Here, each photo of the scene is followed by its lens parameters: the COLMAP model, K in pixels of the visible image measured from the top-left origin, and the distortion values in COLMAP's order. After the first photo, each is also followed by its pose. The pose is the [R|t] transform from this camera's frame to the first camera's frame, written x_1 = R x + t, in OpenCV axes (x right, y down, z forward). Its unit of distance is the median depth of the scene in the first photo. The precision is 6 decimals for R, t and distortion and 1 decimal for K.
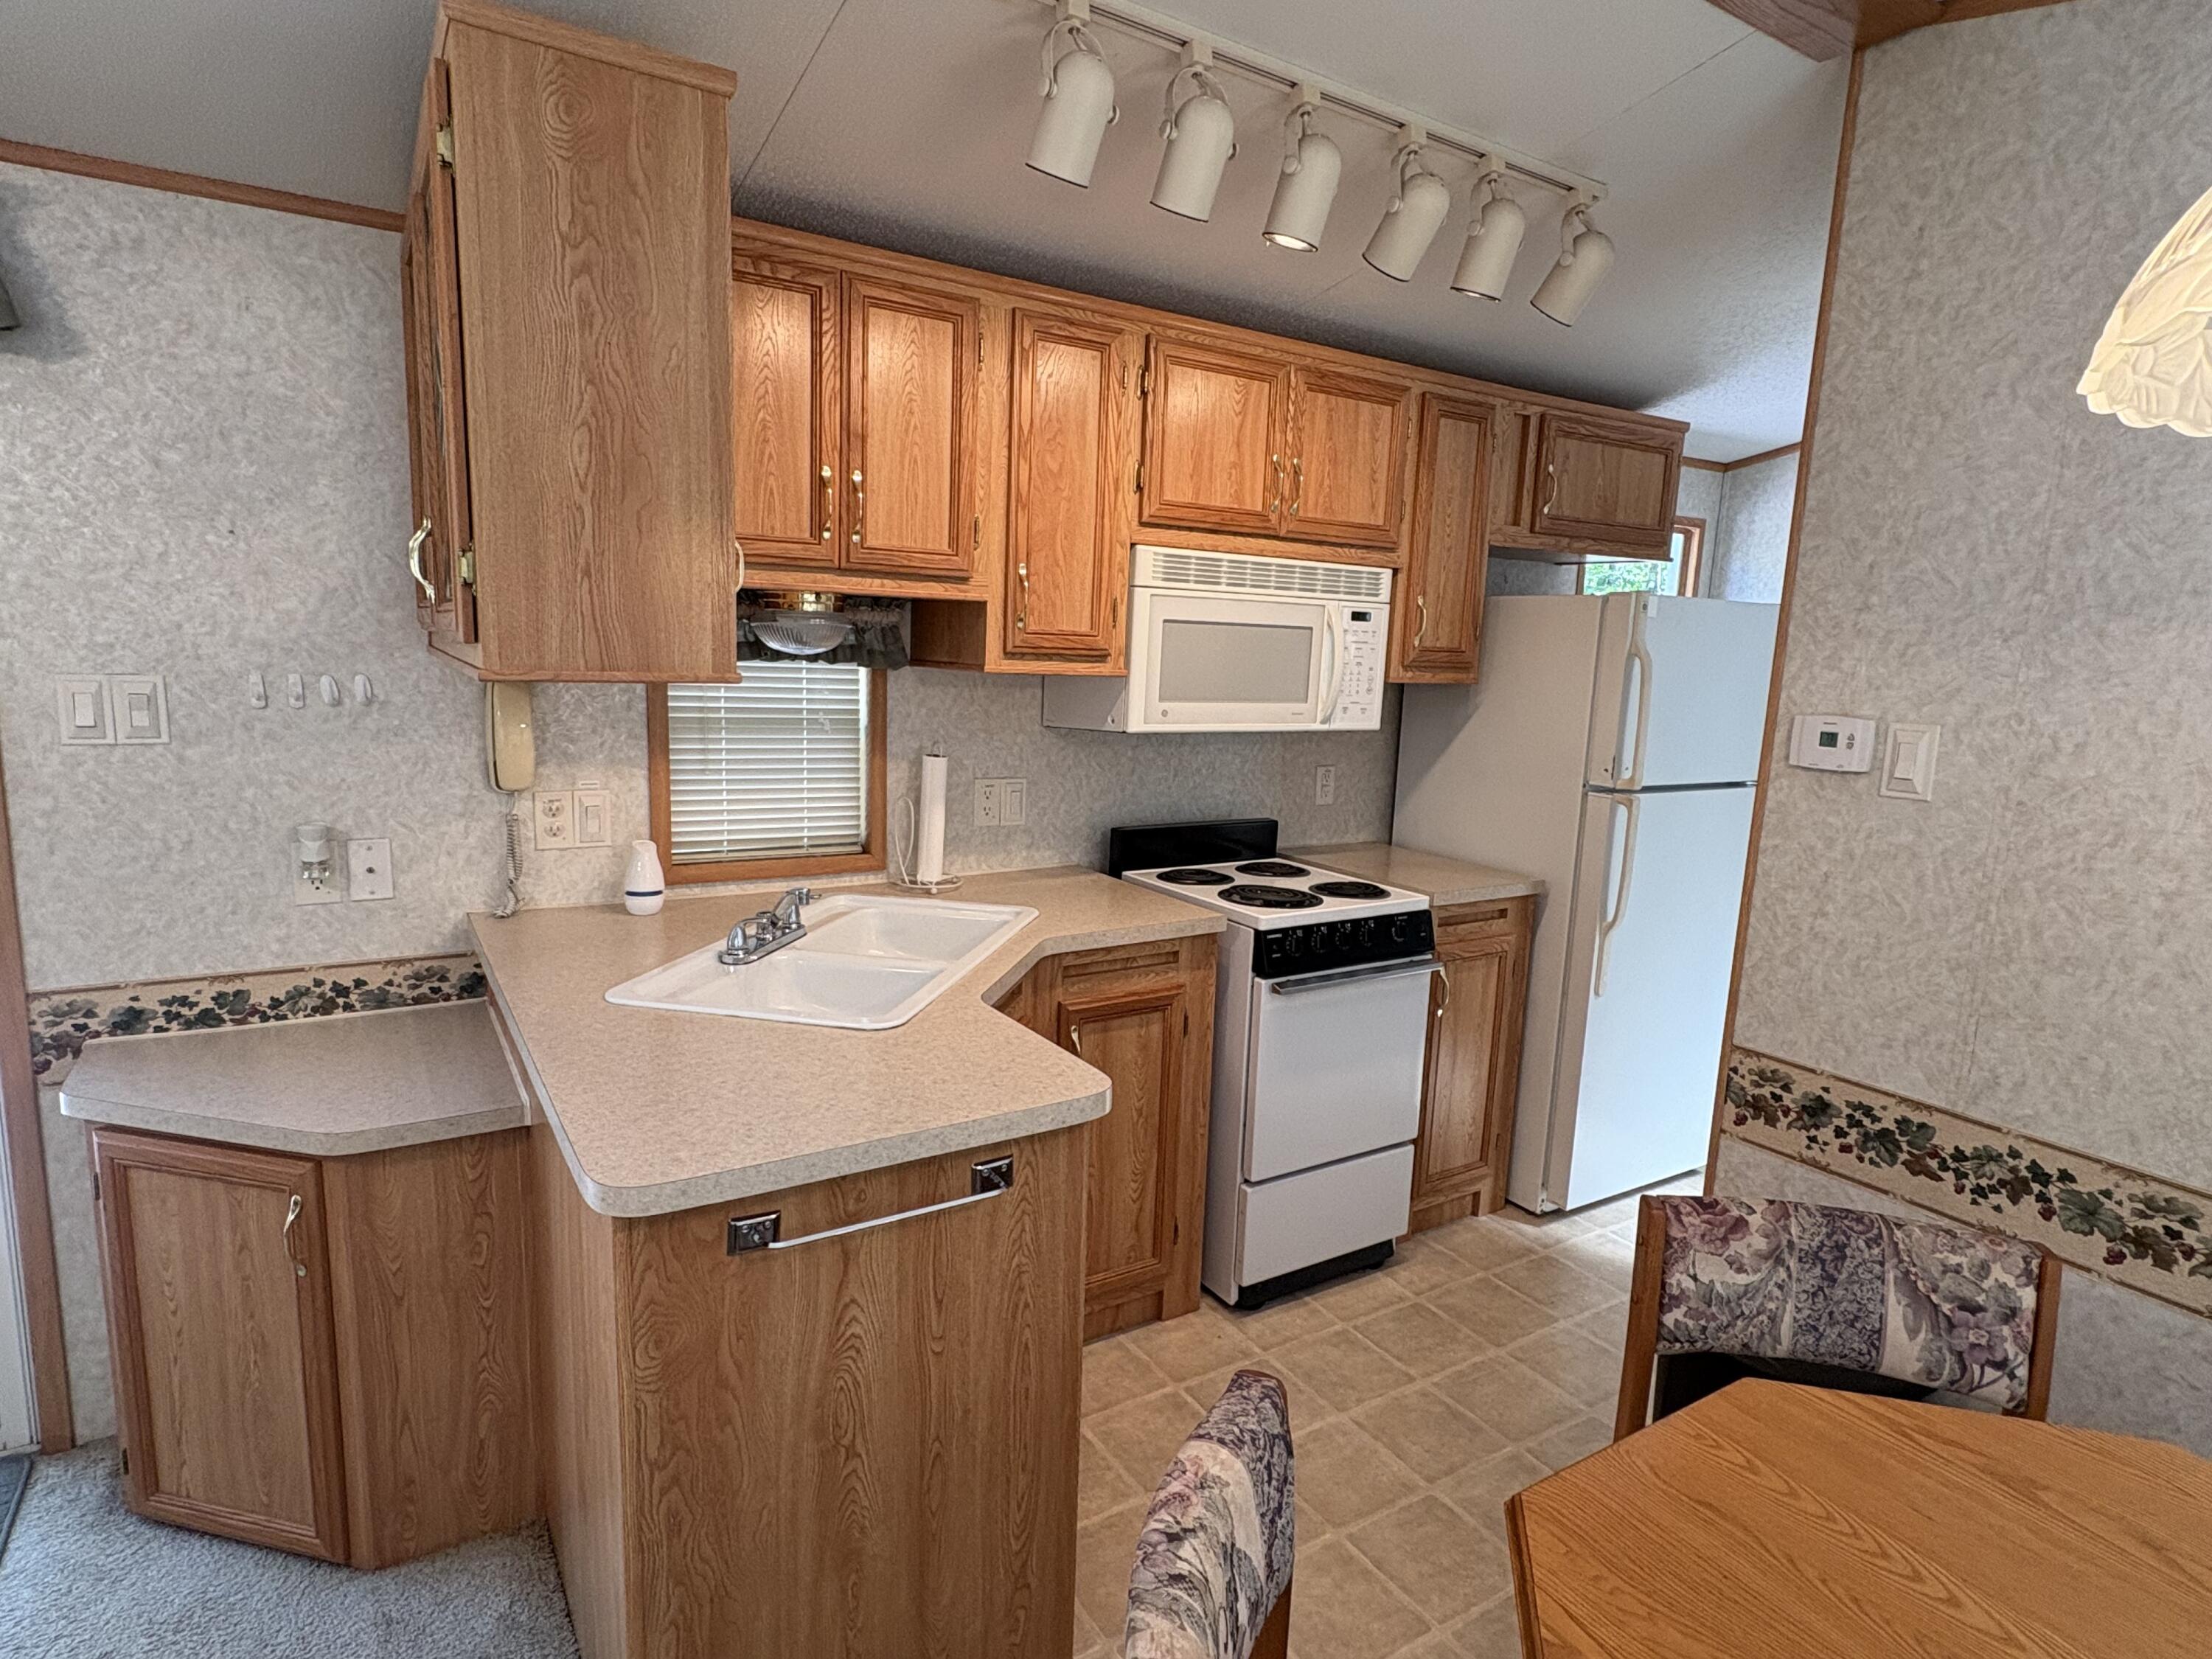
lens RADIAL K [[1210.9, 0, 1106.0], [0, 1210.9, 829.5], [0, 0, 1]] dist [0.003703, 0.000429]
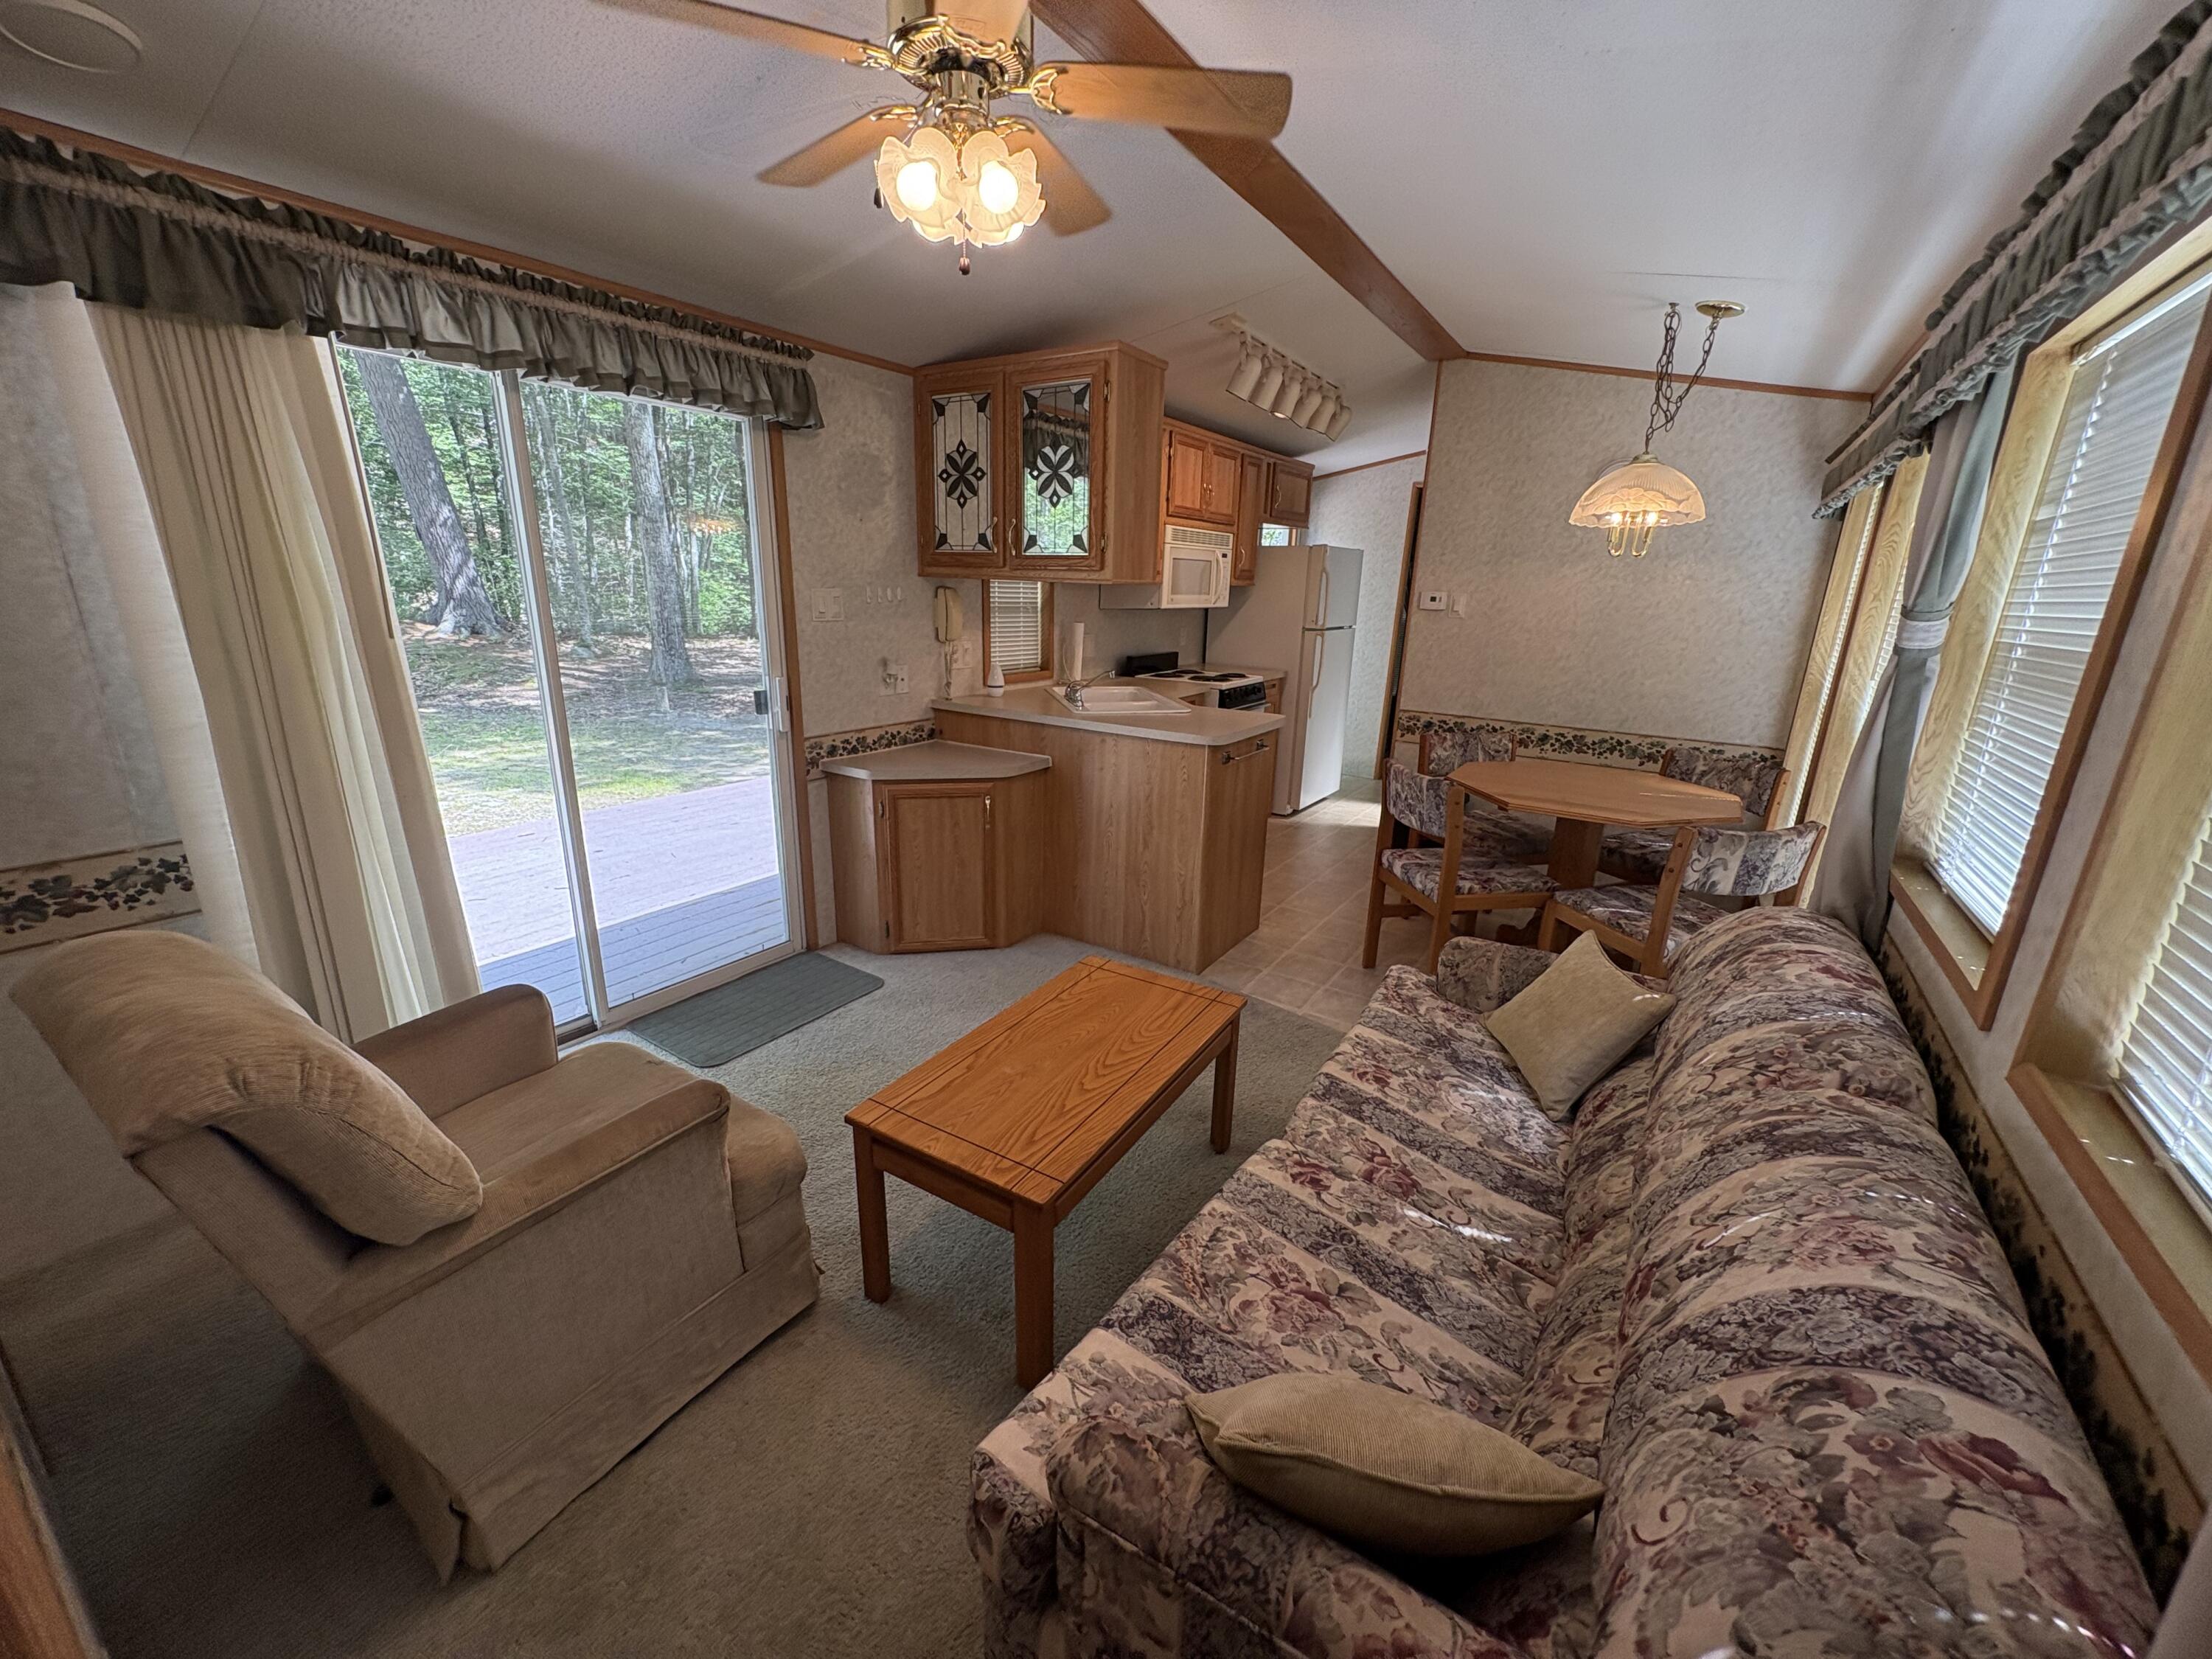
lens RADIAL K [[875.5, 0, 1106.0], [0, 875.5, 829.5], [0, 0, 1]] dist [0.000883, 0.000250]
pose [[0.905945, -0.121764, 0.405508, -0.781320], [0.056437, 0.983936, 0.169366, 0.043645], [-0.419616, -0.130551, 0.898264, -0.495321]]
